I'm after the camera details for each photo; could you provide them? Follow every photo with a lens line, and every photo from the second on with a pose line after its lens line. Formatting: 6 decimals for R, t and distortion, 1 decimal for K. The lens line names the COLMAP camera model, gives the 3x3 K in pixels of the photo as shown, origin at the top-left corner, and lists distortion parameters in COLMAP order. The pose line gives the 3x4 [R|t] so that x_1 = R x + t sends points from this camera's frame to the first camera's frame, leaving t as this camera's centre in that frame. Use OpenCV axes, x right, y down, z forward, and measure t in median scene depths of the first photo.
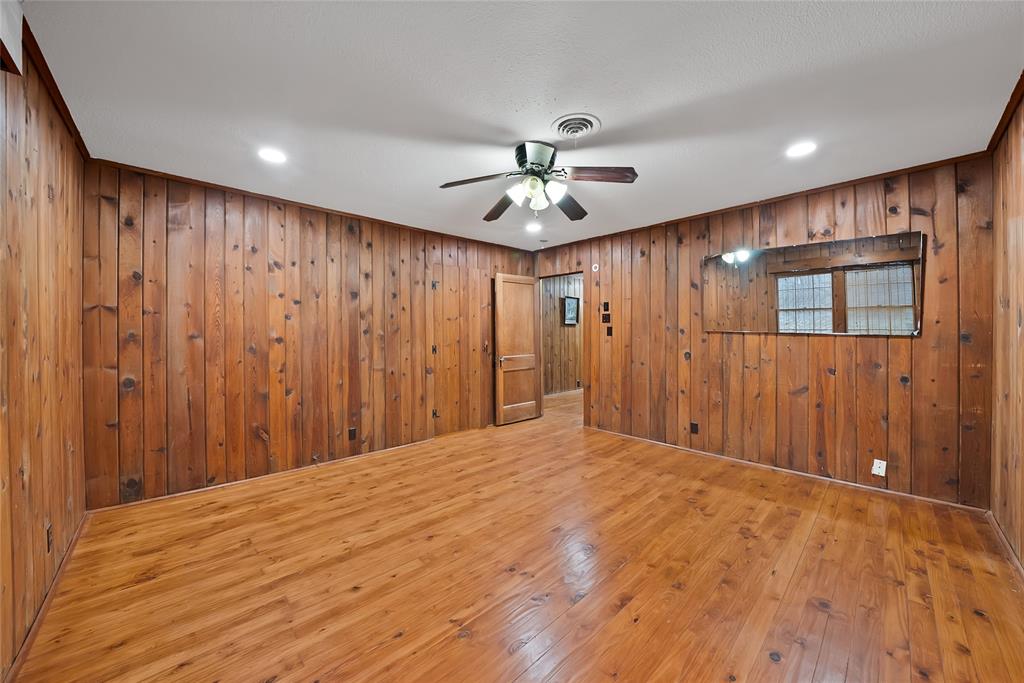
lens RADIAL K [[369.9, 0, 513.2], [0, 369.9, 337.6], [0, 0, 1]] dist [-0.017299, 0.000312]
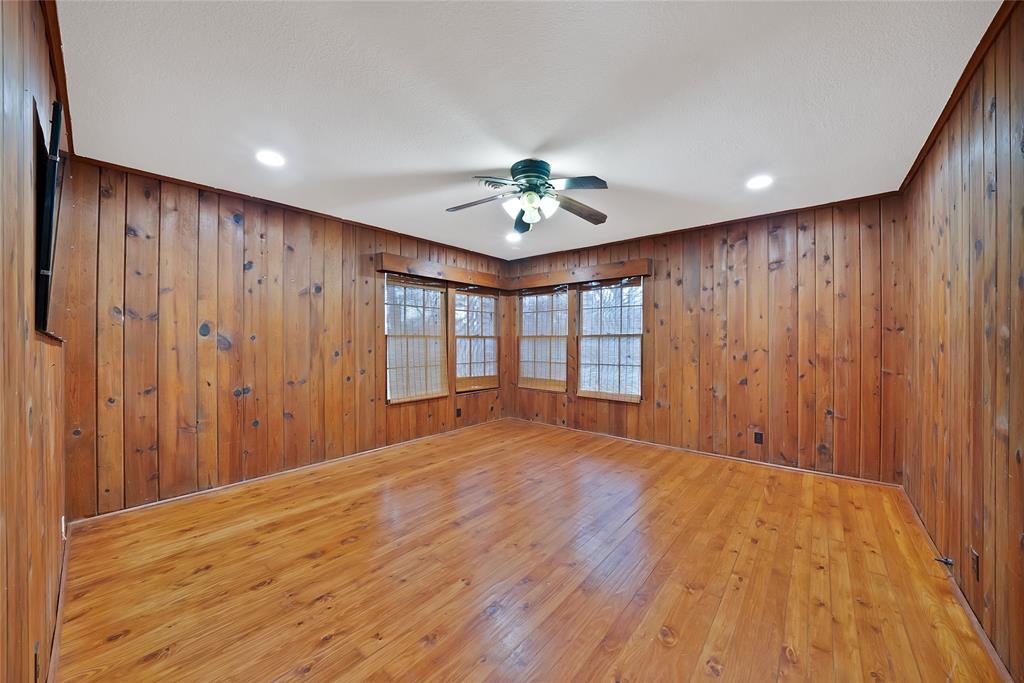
lens RADIAL K [[369.9, 0, 512.9], [0, 369.9, 339.4], [0, 0, 1]] dist [-0.017299, 0.000312]
pose [[-0.994281, 0.003322, -0.106740, 0.216380], [0.002773, 0.999982, 0.005300, -0.013619], [0.106755, 0.004973, -0.994273, 1.924608]]
